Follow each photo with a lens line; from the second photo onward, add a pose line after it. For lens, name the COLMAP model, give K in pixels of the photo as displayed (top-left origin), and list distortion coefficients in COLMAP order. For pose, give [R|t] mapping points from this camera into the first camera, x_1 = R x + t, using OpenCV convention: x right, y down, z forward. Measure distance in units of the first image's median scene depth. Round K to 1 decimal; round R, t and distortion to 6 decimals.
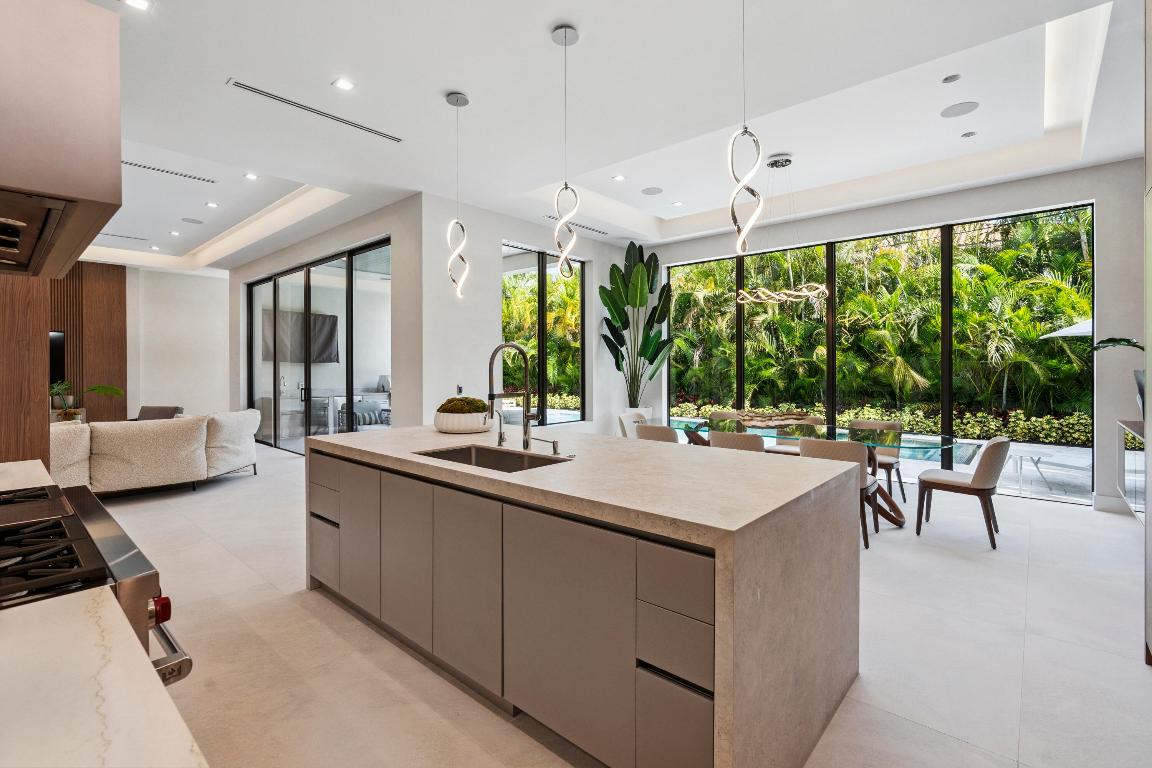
lens RADIAL K [[532.3, 0, 553.0], [0, 532.3, 363.7], [0, 0, 1]] dist [-0.010937, 0.000310]
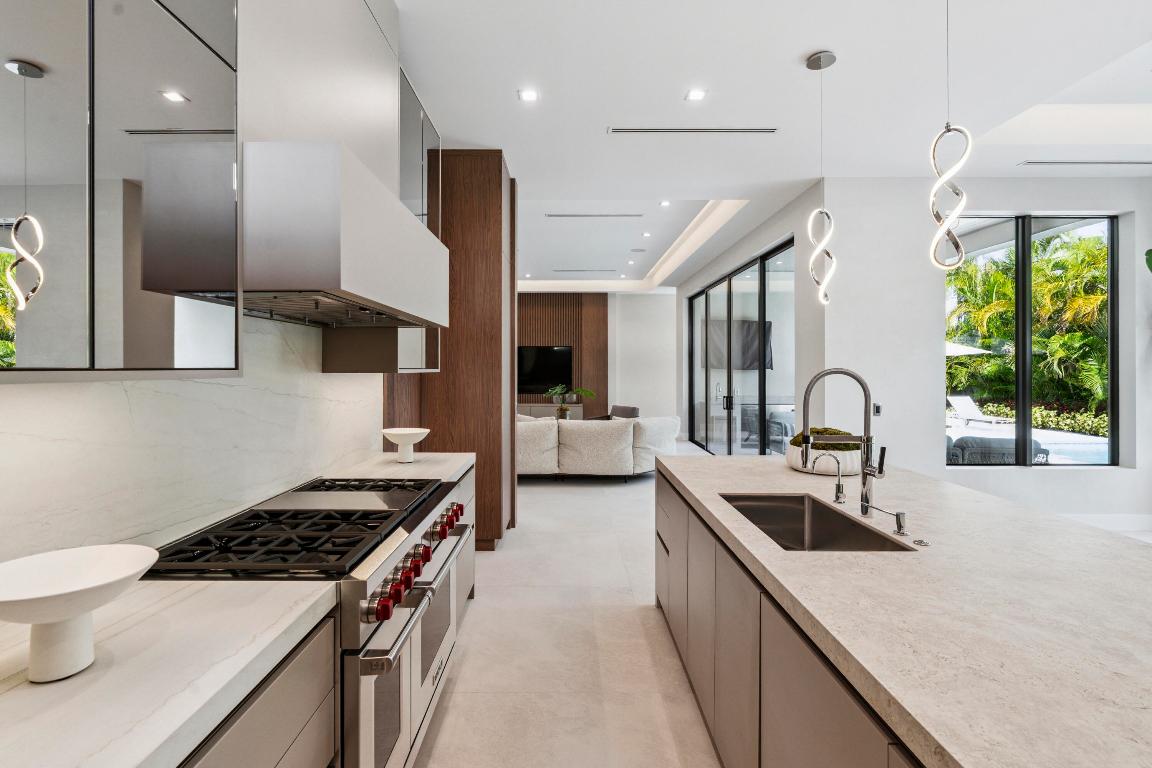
lens RADIAL K [[532.3, 0, 565.0], [0, 532.3, 361.8], [0, 0, 1]] dist [-0.010937, 0.000310]
pose [[0.676016, -0.008319, -0.736840, 0.082590], [0.005998, 0.999965, -0.005788, -0.017817], [0.736863, -0.000507, 0.676042, 0.088005]]
